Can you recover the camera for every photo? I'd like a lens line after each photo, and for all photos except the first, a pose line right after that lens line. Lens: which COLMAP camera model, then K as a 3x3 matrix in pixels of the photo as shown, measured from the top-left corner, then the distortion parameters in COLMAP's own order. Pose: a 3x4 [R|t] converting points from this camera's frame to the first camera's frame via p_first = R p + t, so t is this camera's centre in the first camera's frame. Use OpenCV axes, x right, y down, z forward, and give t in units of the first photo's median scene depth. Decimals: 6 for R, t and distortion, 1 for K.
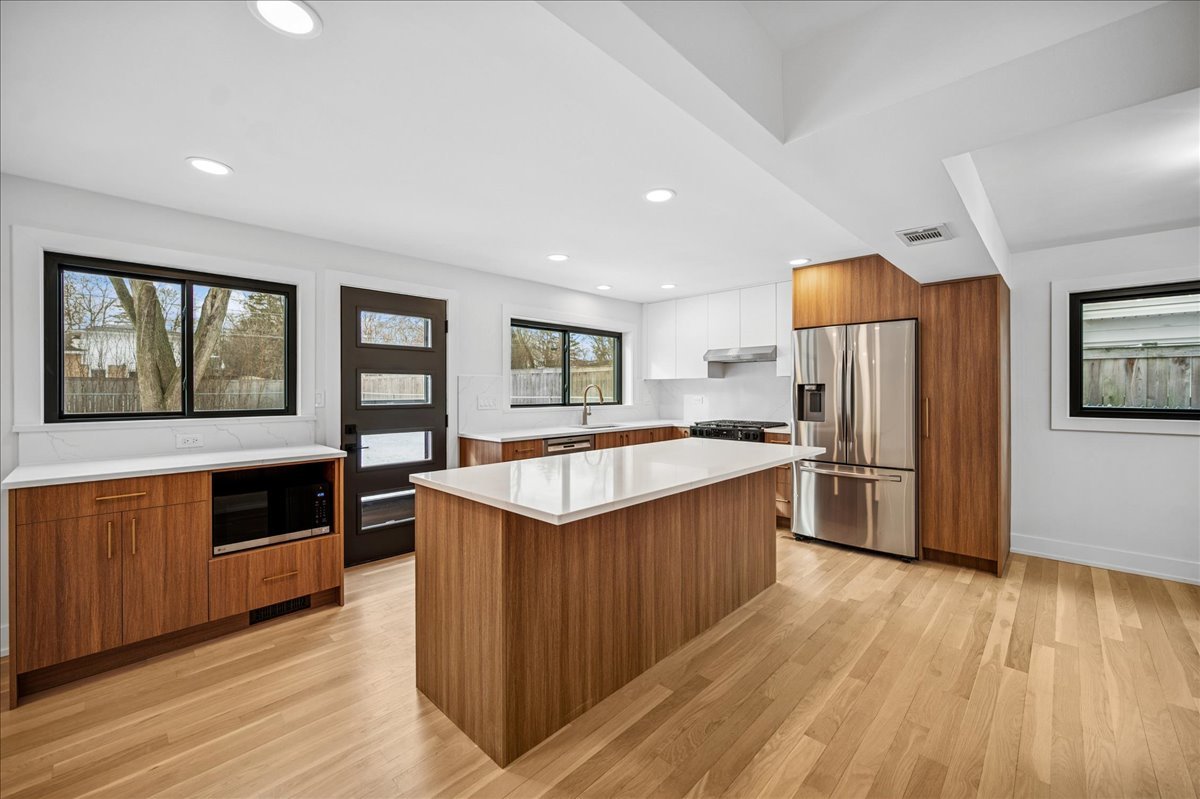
lens RADIAL K [[479.6, 0, 598.5], [0, 479.6, 395.6], [0, 0, 1]] dist [-0.001464, -0.000800]
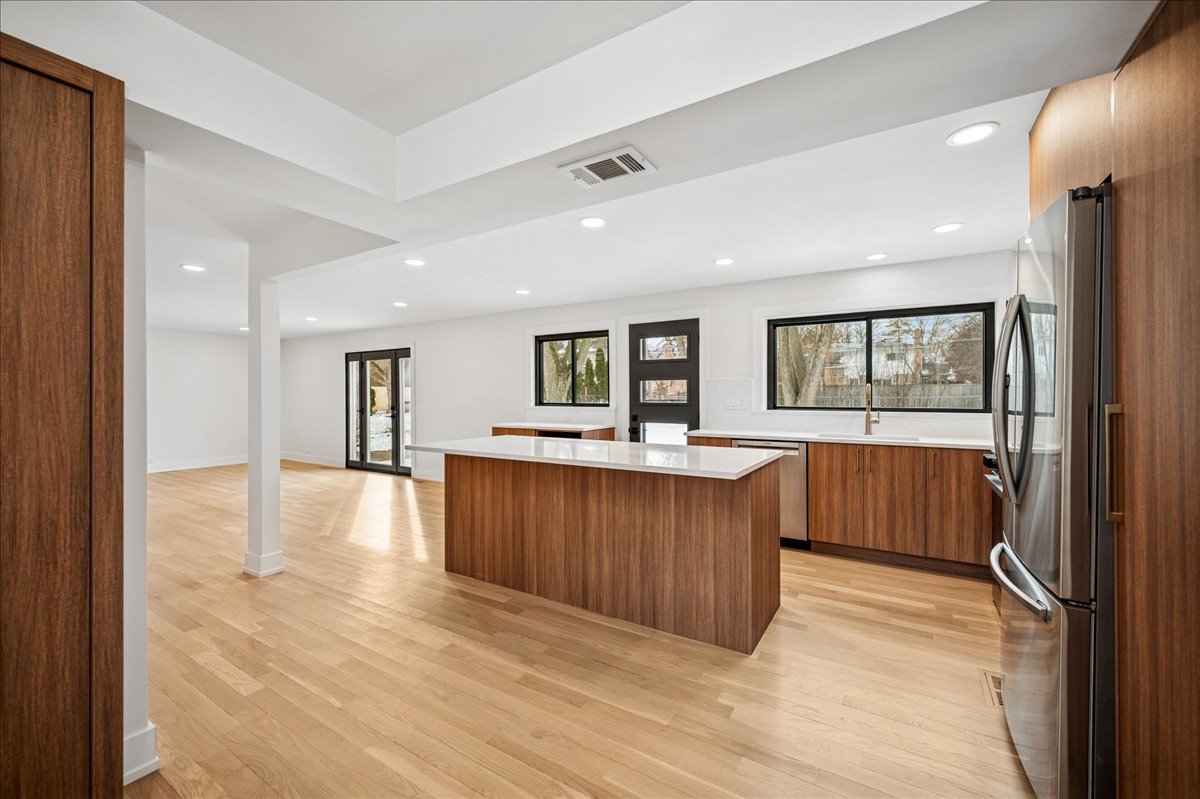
lens RADIAL K [[479.6, 0, 603.1], [0, 479.6, 400.2], [0, 0, 1]] dist [-0.001464, -0.000800]
pose [[0.214356, 0.011130, -0.976692, 1.366986], [-0.010562, 0.999903, 0.009077, 0.002468], [0.976699, 0.008371, 0.214452, 0.836043]]
